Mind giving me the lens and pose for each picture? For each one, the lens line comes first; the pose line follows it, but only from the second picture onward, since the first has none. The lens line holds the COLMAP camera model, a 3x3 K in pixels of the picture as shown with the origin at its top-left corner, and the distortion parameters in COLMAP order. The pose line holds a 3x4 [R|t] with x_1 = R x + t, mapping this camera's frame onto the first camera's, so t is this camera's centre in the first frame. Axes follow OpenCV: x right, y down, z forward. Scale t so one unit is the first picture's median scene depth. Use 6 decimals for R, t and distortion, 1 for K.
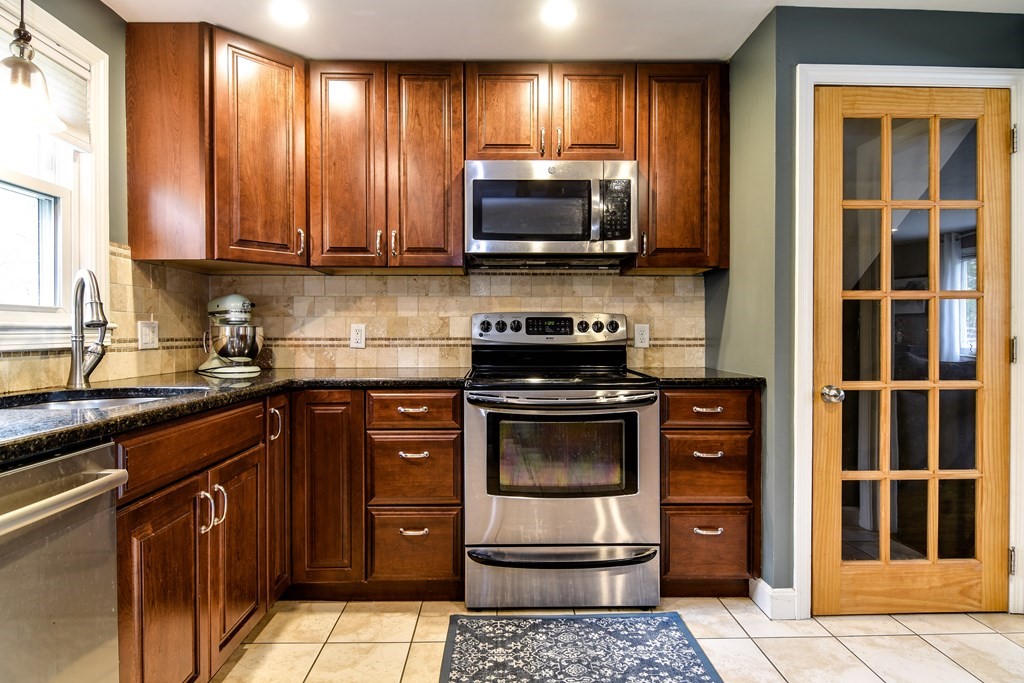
lens RADIAL K [[545.3, 0, 512.0], [0, 545.3, 341.5], [0, 0, 1]] dist [-0.002463, -0.001115]
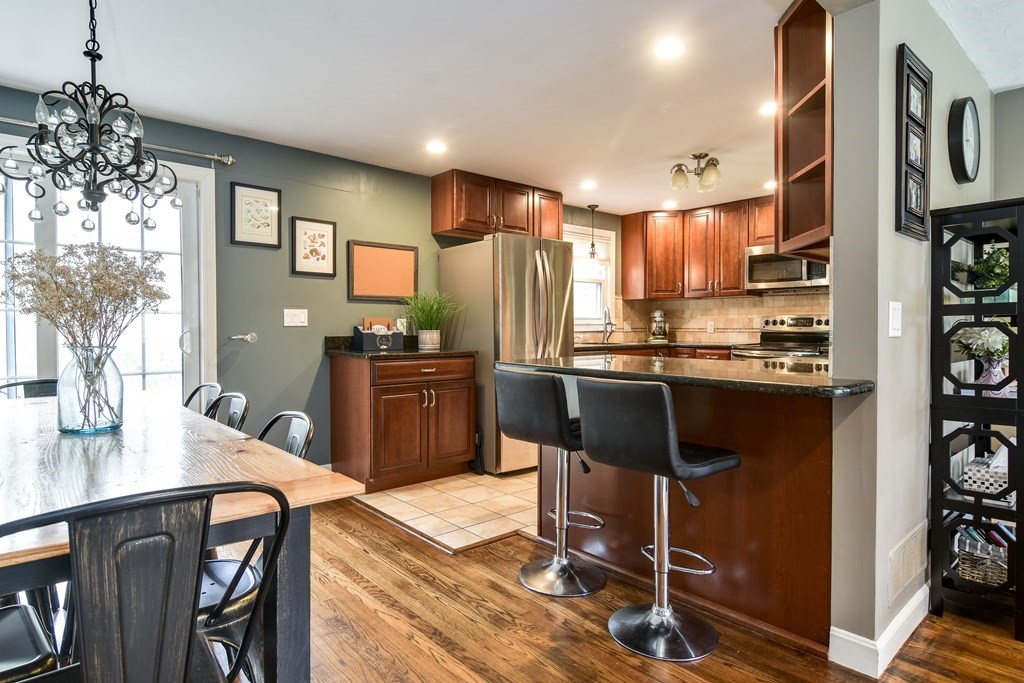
lens RADIAL K [[561.2, 0, 509.2], [0, 561.2, 336.6], [0, 0, 1]] dist [0.002509, -0.000281]
pose [[0.632360, 0.015050, -0.774529, 1.026289], [-0.010858, 0.999885, 0.010564, 0.013055], [0.774599, 0.001730, 0.632451, -1.116949]]
